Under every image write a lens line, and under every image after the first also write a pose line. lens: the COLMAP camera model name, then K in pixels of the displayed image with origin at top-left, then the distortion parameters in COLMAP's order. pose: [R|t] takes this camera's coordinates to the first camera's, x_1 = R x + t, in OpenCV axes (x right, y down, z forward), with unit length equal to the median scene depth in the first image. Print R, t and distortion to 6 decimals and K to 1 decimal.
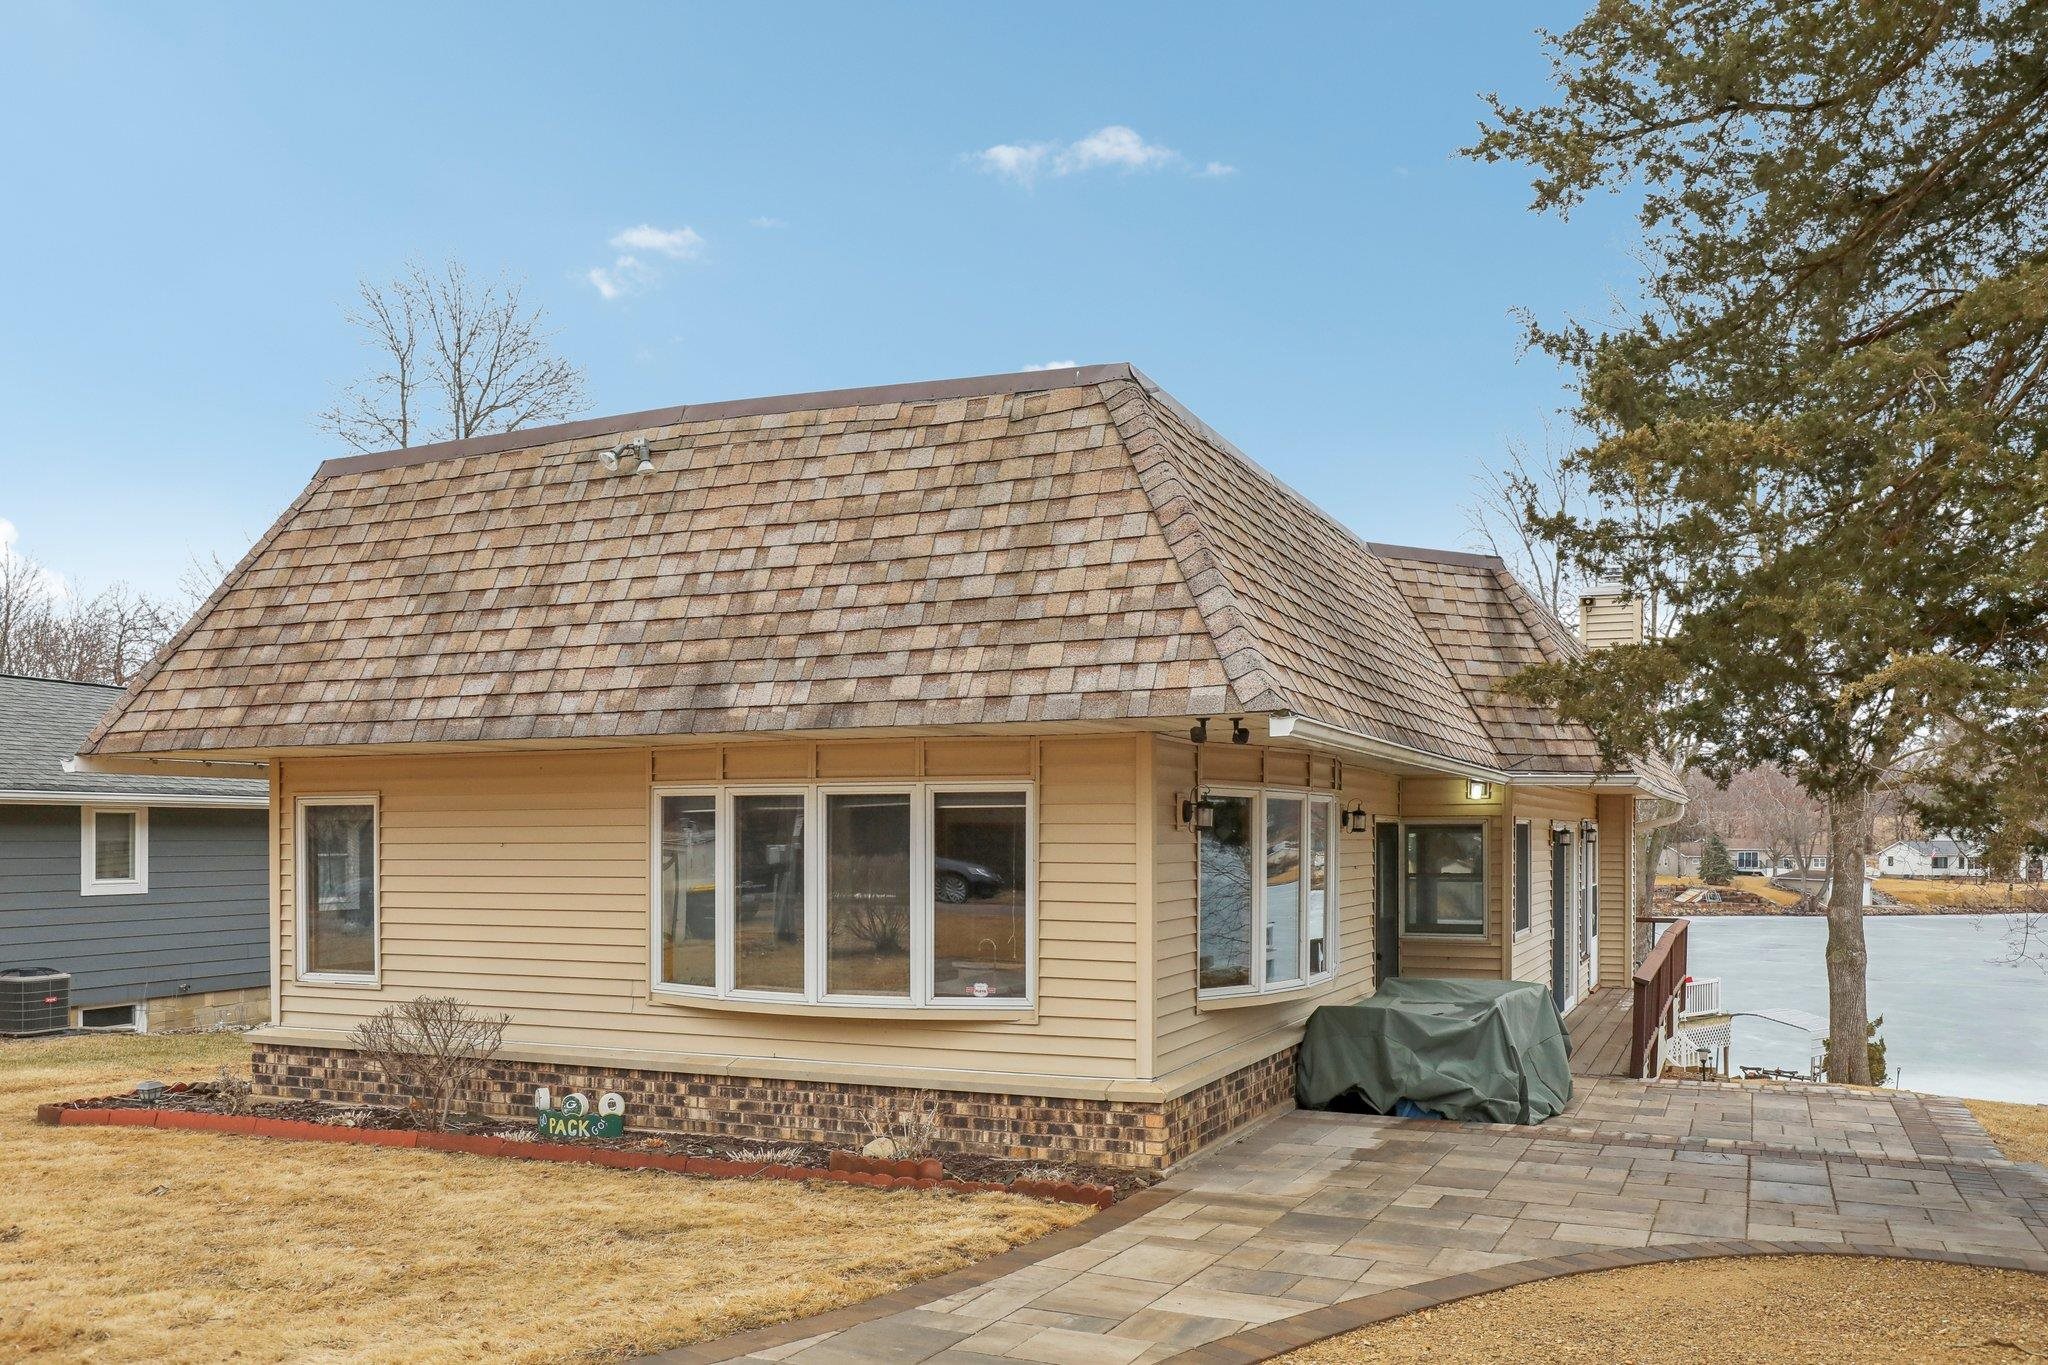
lens RADIAL K [[1635.3, 0, 1008.9], [0, 1635.3, 814.2], [0, 0, 1]] dist [0.025208, -0.002251]
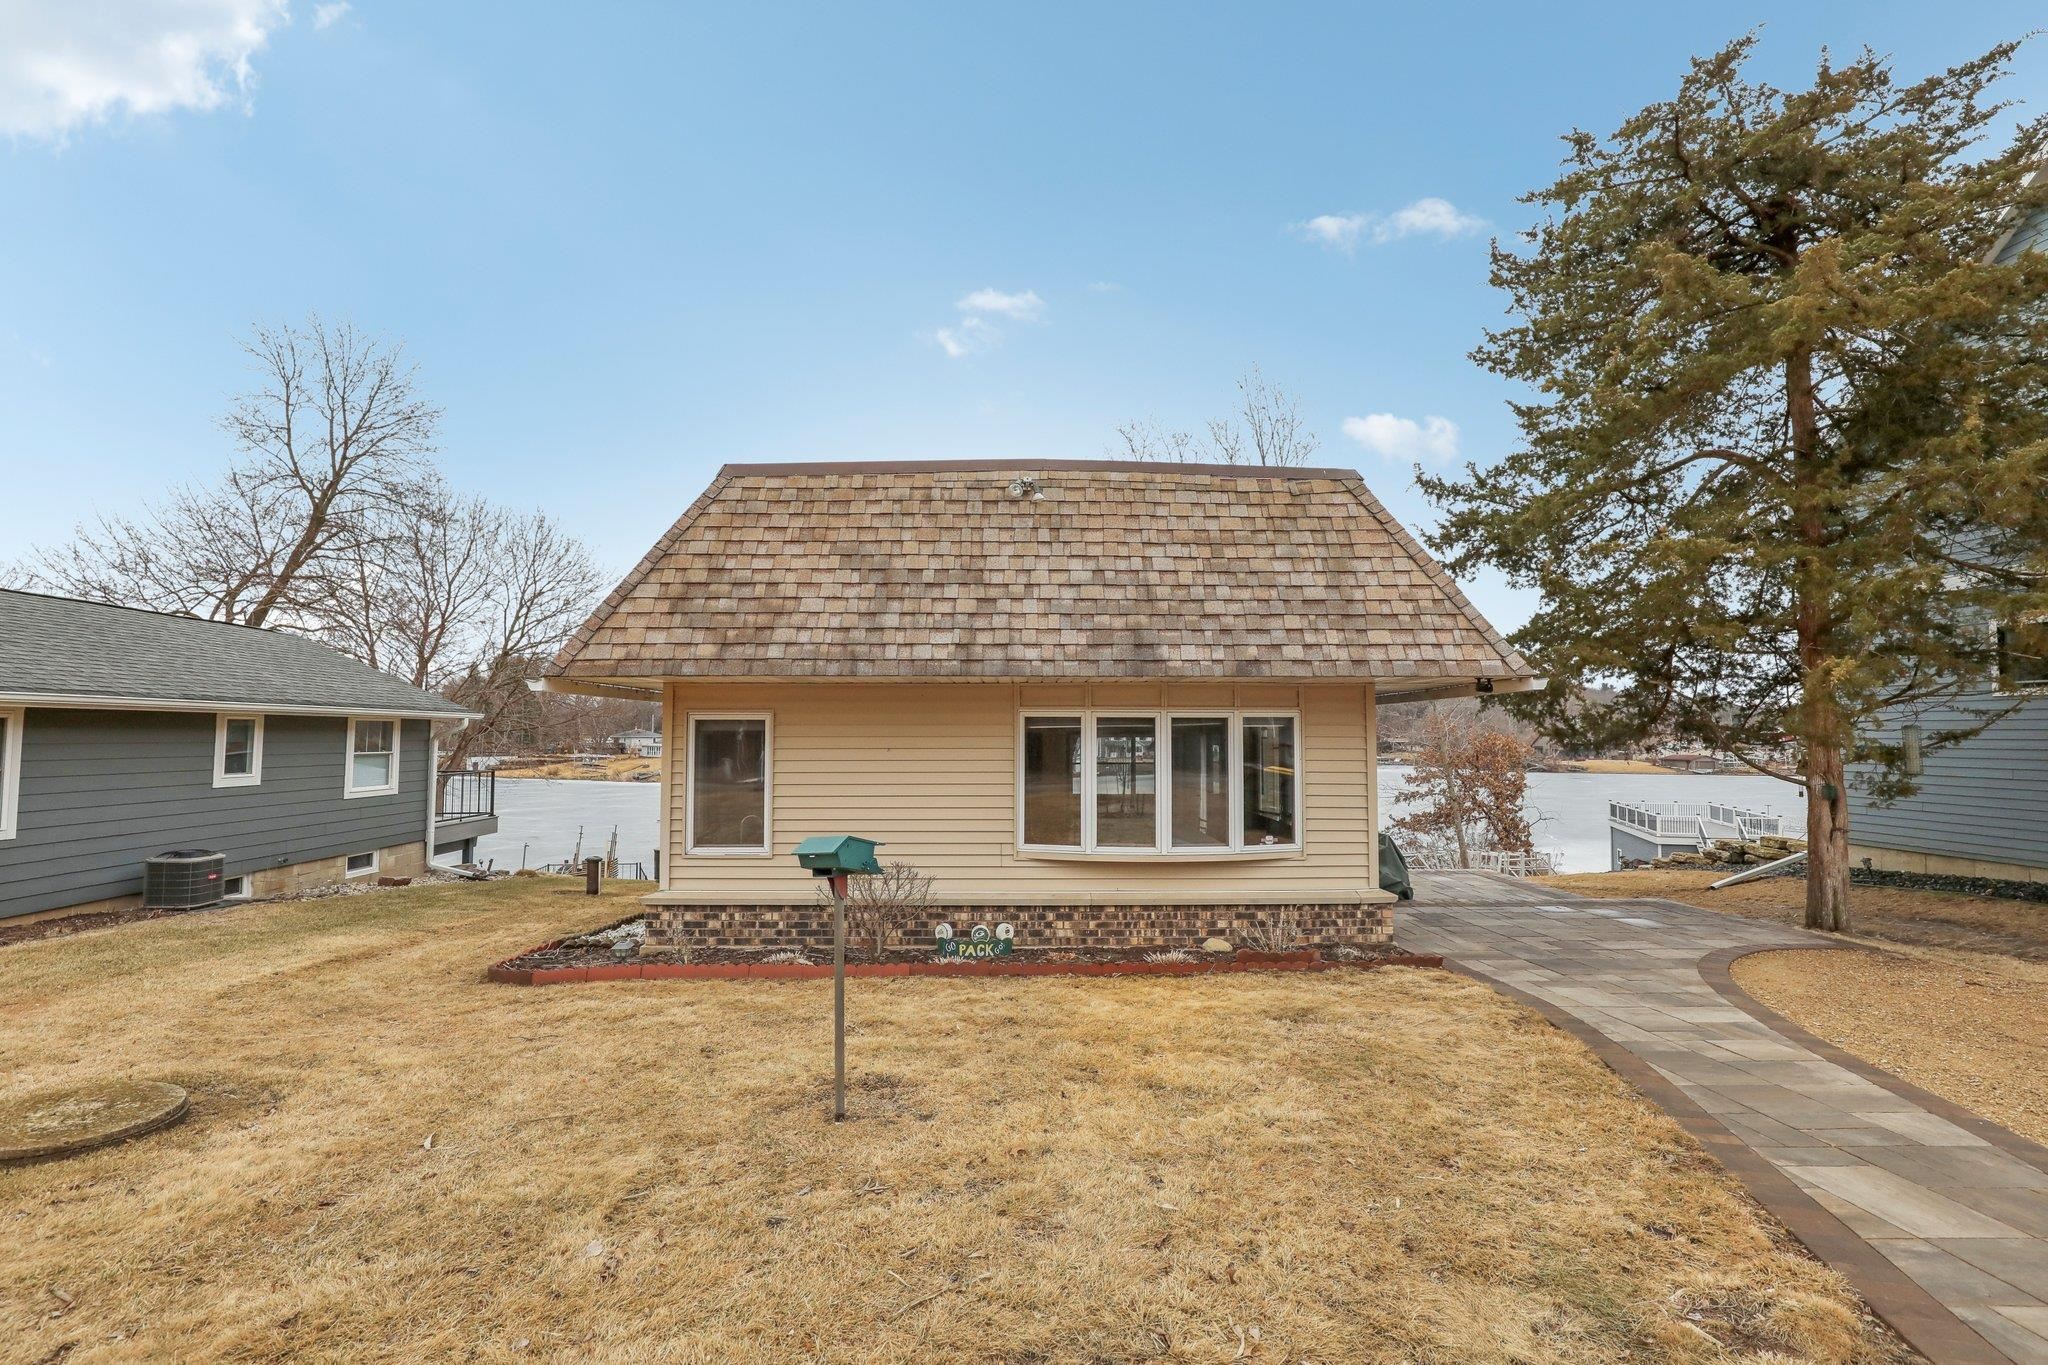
lens RADIAL K [[973.7, 0, 1028.5], [0, 973.7, 653.6], [0, 0, 1]] dist [-0.019333, 0.001421]
pose [[0.905053, 0.037826, 0.423613, -0.605152], [-0.008182, 0.997401, -0.071579, -0.004872], [-0.425220, 0.061317, 0.903011, 0.211179]]
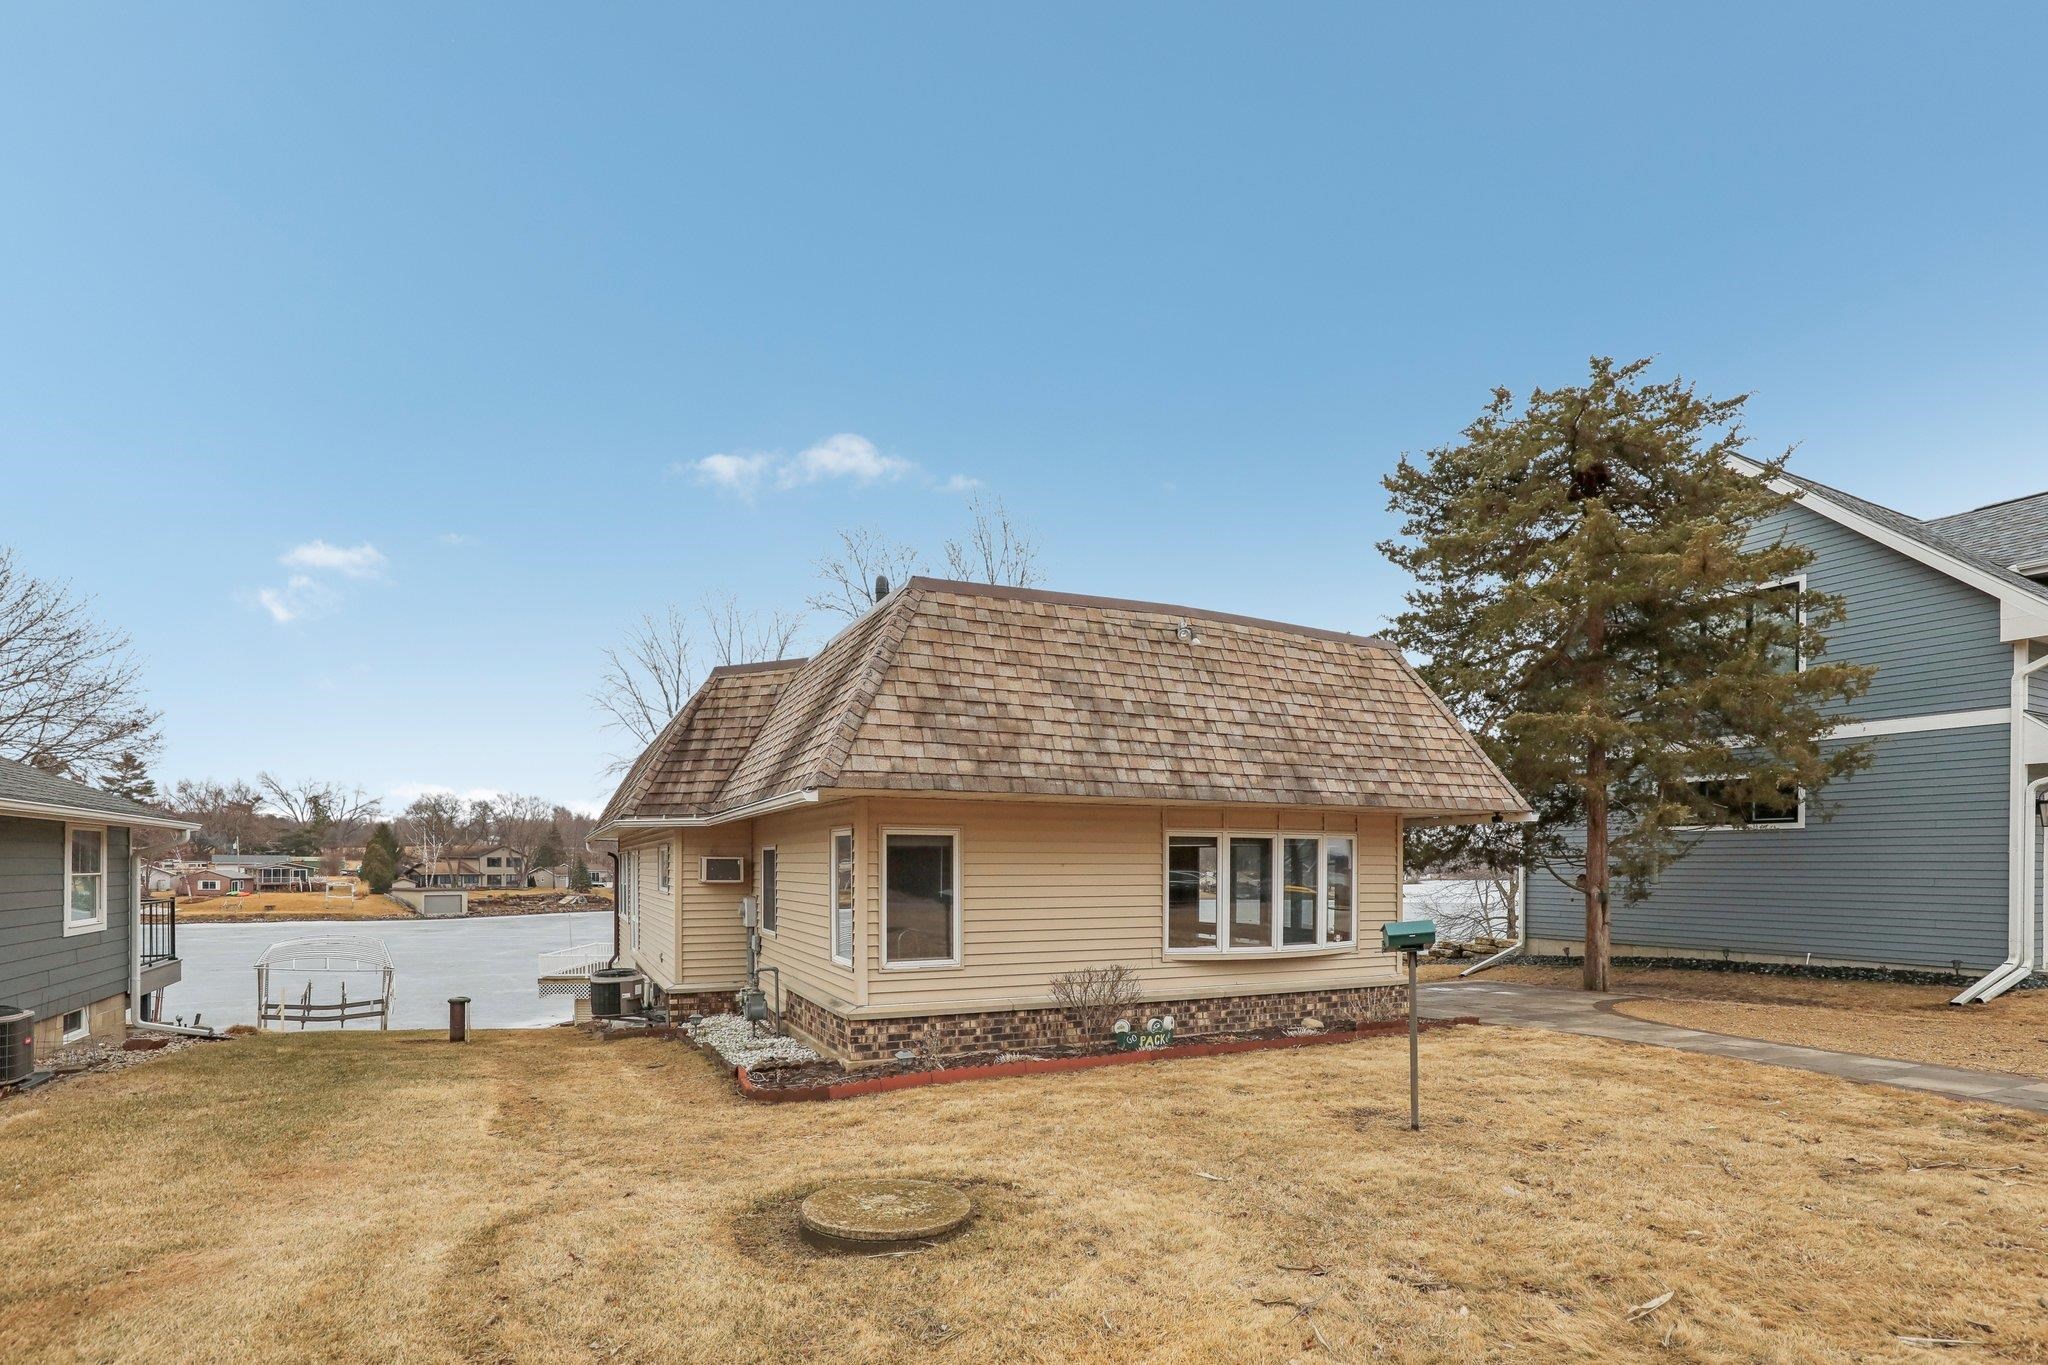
lens RADIAL K [[1036.3, 0, 1044.4], [0, 1036.3, 832.2], [0, 0, 1]] dist [-0.015049, 0.003512]
pose [[0.634579, 0.028013, 0.772350, -1.149406], [-0.016174, 0.999605, -0.022966, 0.012188], [-0.772689, 0.002082, 0.634781, 0.445565]]
